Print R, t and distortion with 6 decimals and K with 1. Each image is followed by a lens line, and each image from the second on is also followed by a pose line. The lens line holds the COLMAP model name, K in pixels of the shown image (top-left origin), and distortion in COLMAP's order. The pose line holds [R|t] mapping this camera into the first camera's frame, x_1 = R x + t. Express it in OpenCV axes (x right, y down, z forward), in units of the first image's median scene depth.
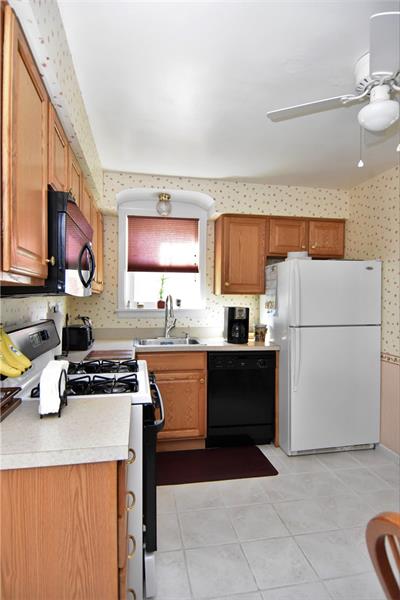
lens RADIAL K [[328.9, 0, 195.4], [0, 328.9, 302.1], [0, 0, 1]] dist [-0.007125, -0.000981]
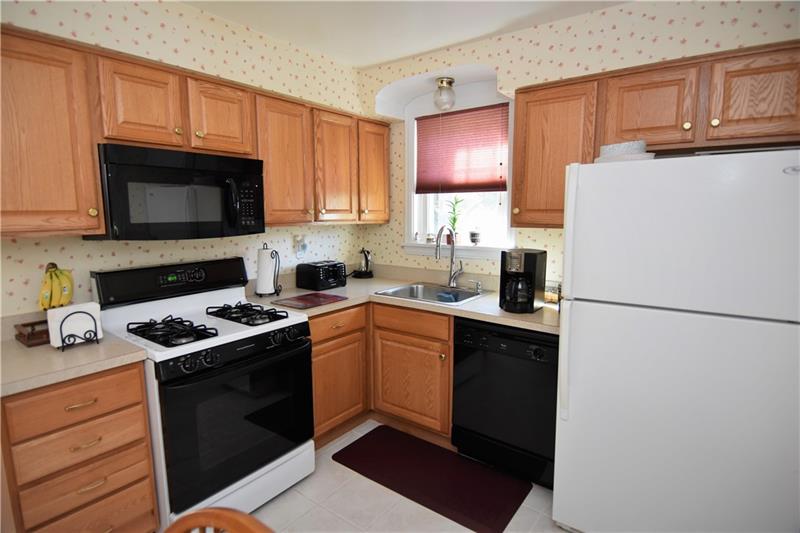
lens RADIAL K [[423.4, 0, 397.1], [0, 423.4, 264.7], [0, 0, 1]] dist [-0.010665, -0.001528]
pose [[0.676430, 0.086043, -0.731464, 0.515758], [-0.000281, 0.993182, 0.116570, -0.046296], [0.736507, -0.078646, 0.671842, 0.313124]]
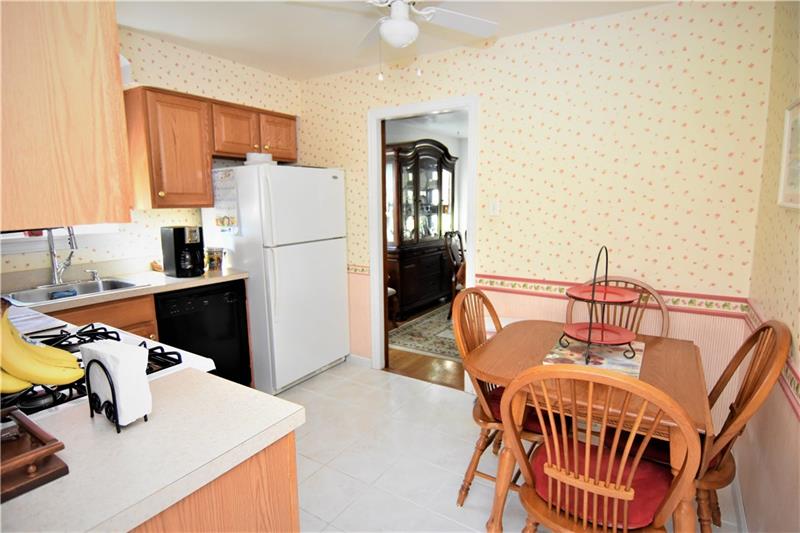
lens RADIAL K [[423.4, 0, 397.1], [0, 423.4, 264.7], [0, 0, 1]] dist [-0.010665, -0.001528]
pose [[0.681850, -0.122276, 0.721200, -0.220601], [0.023357, 0.989066, 0.145609, -0.024997], [-0.731119, -0.082438, 0.677251, 0.030018]]
